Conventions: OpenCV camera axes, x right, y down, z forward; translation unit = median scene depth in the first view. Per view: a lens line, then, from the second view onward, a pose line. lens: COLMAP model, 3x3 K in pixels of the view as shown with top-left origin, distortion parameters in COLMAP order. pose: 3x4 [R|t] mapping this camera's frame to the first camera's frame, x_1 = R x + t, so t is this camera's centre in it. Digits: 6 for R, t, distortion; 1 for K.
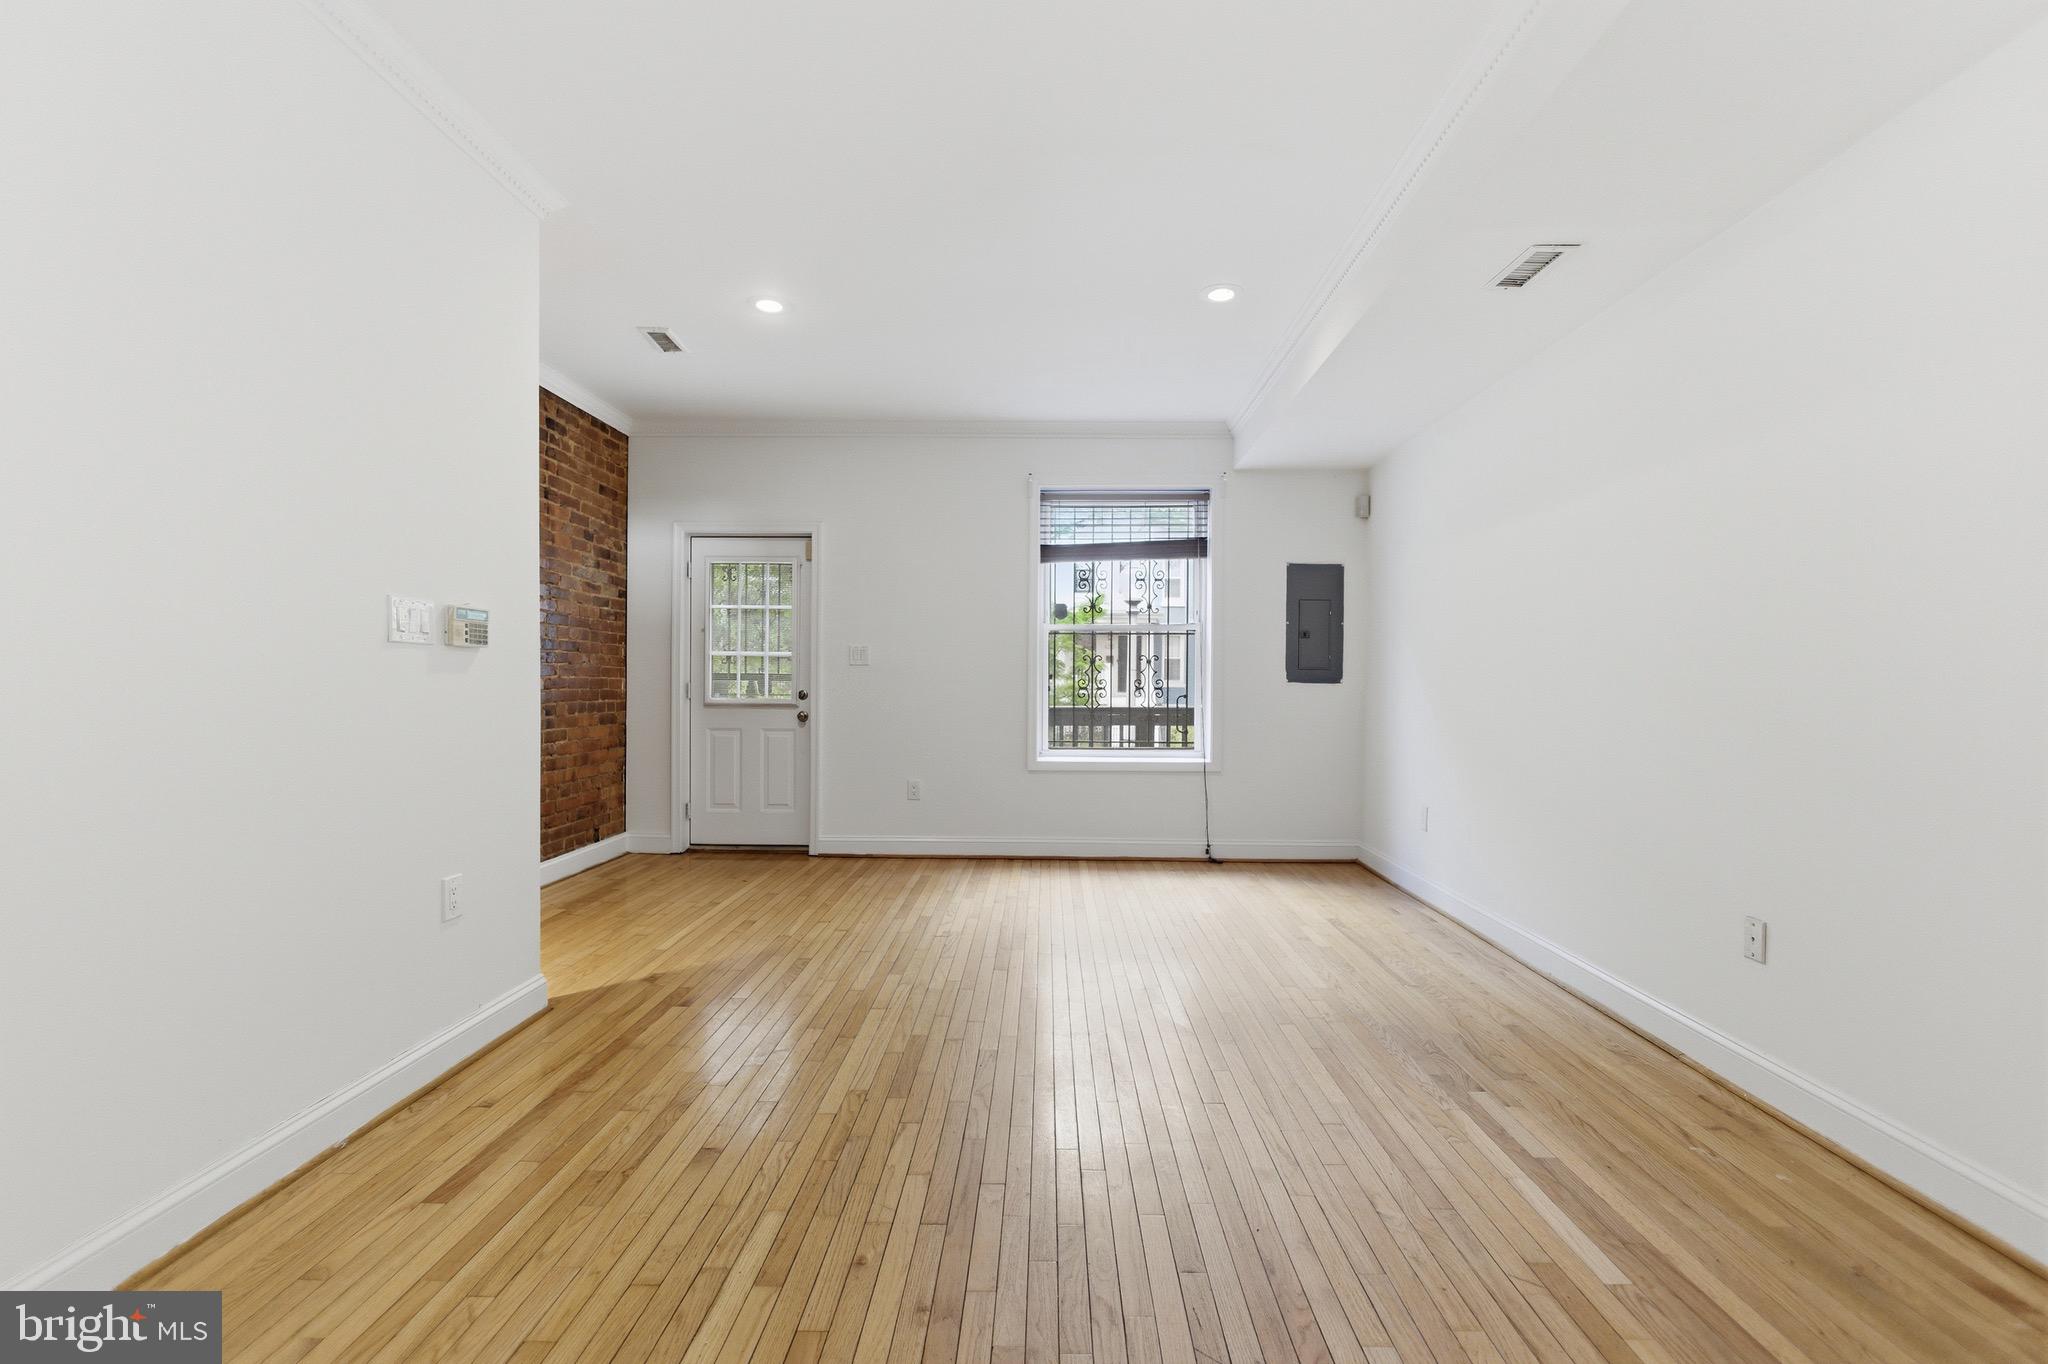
lens RADIAL K [[894.4, 0, 1023.4], [0, 894.4, 682.6], [0, 0, 1]] dist [-0.013775, 0.002305]
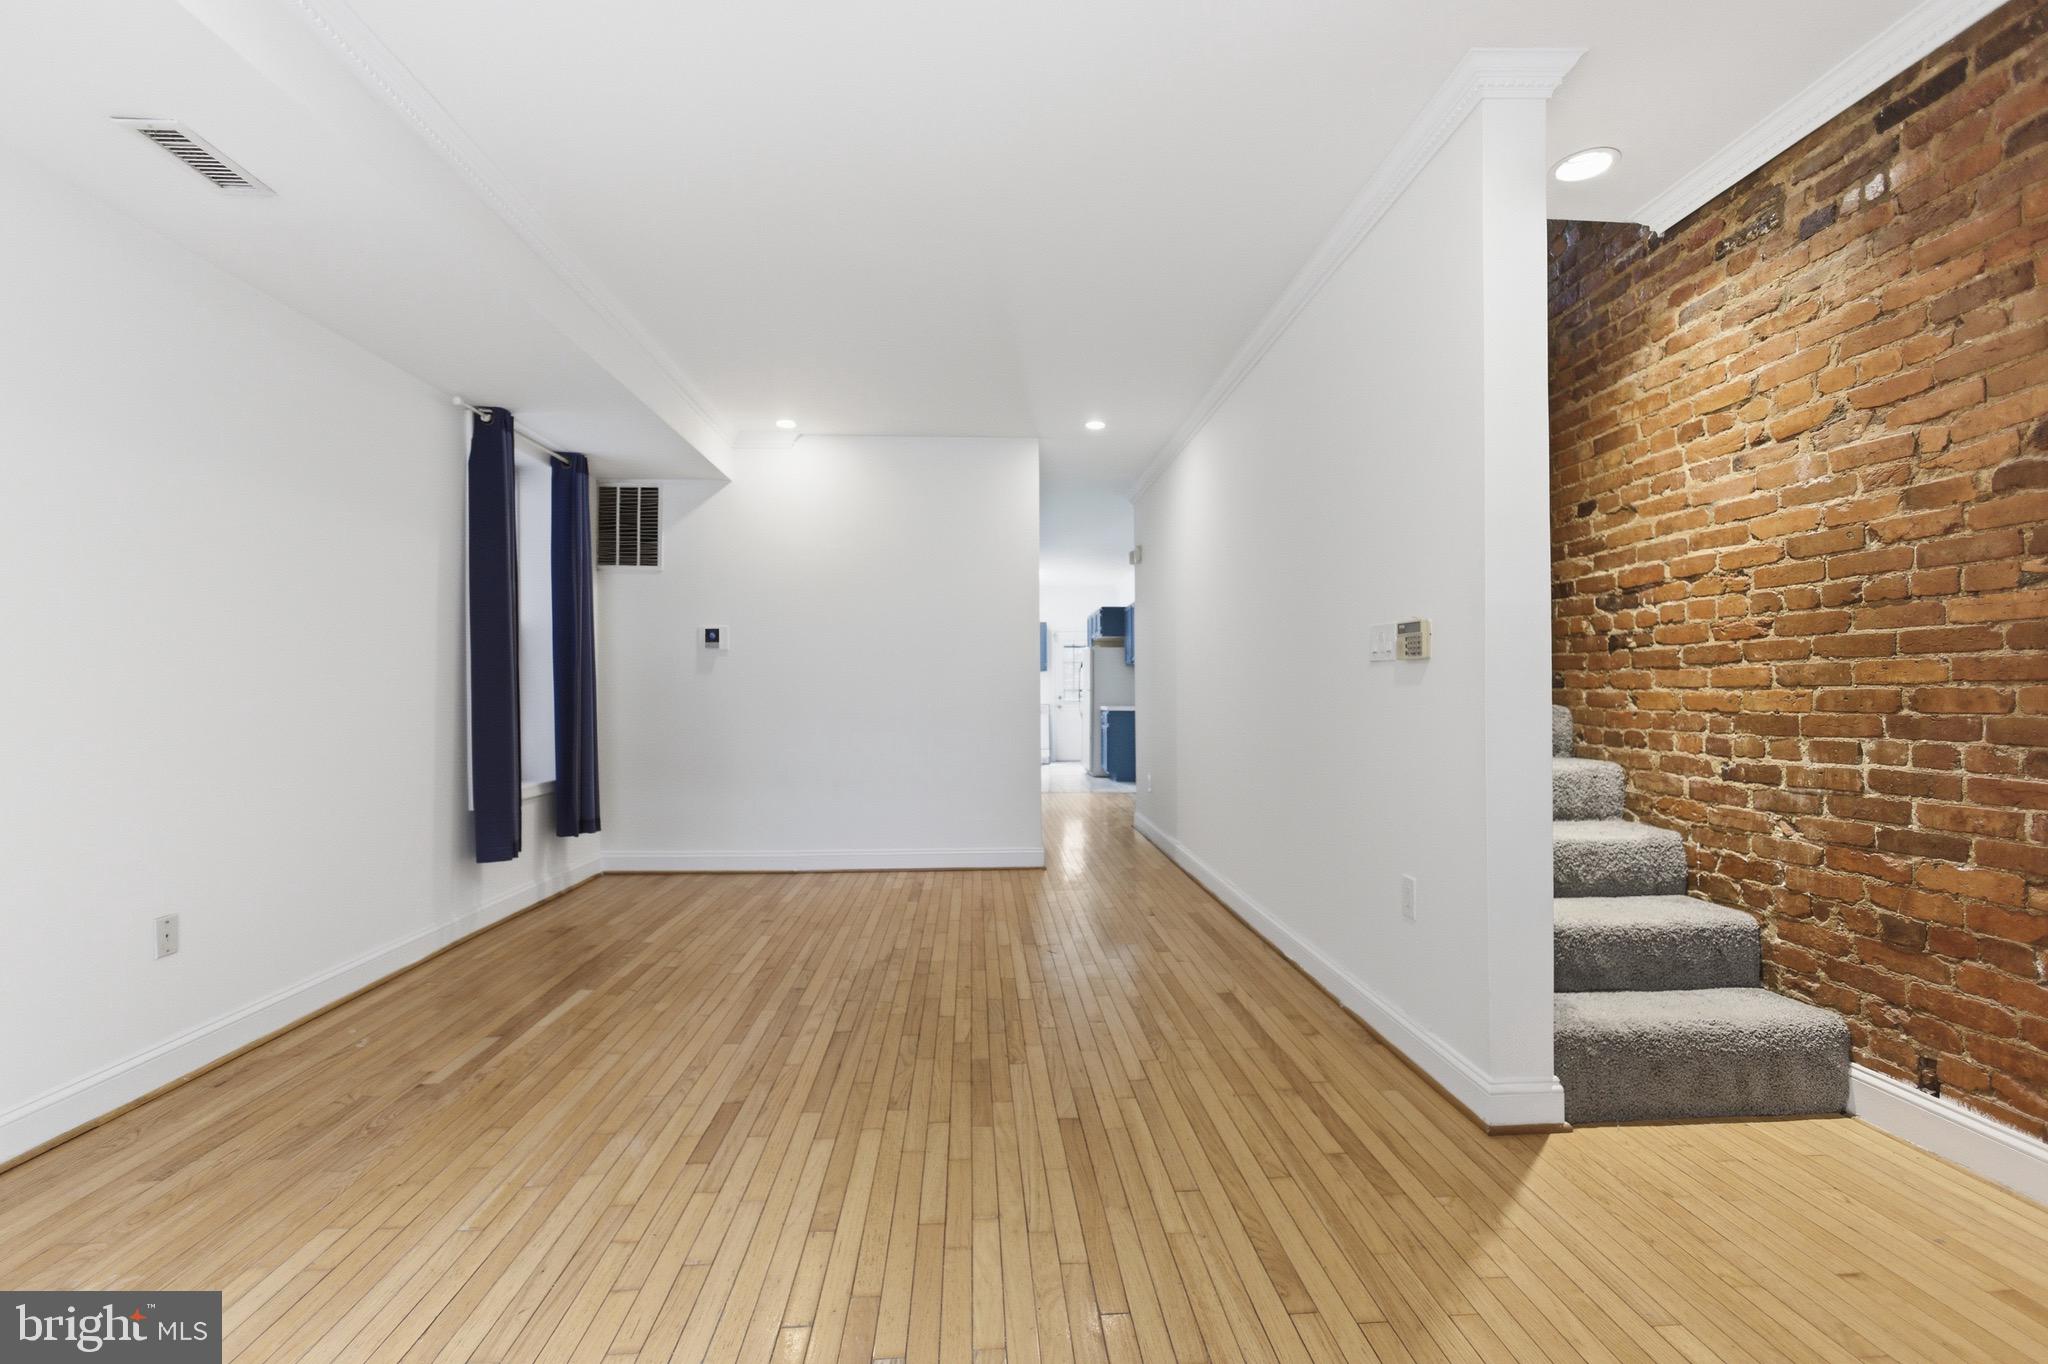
lens RADIAL K [[894.4, 0, 1025.1], [0, 894.4, 685.6], [0, 0, 1]] dist [-0.013775, 0.002305]
pose [[-0.996180, -0.002598, -0.087283, -0.089244], [-0.002498, 0.999996, -0.001260, -0.007768], [0.087286, -0.001037, -0.996183, 1.957151]]
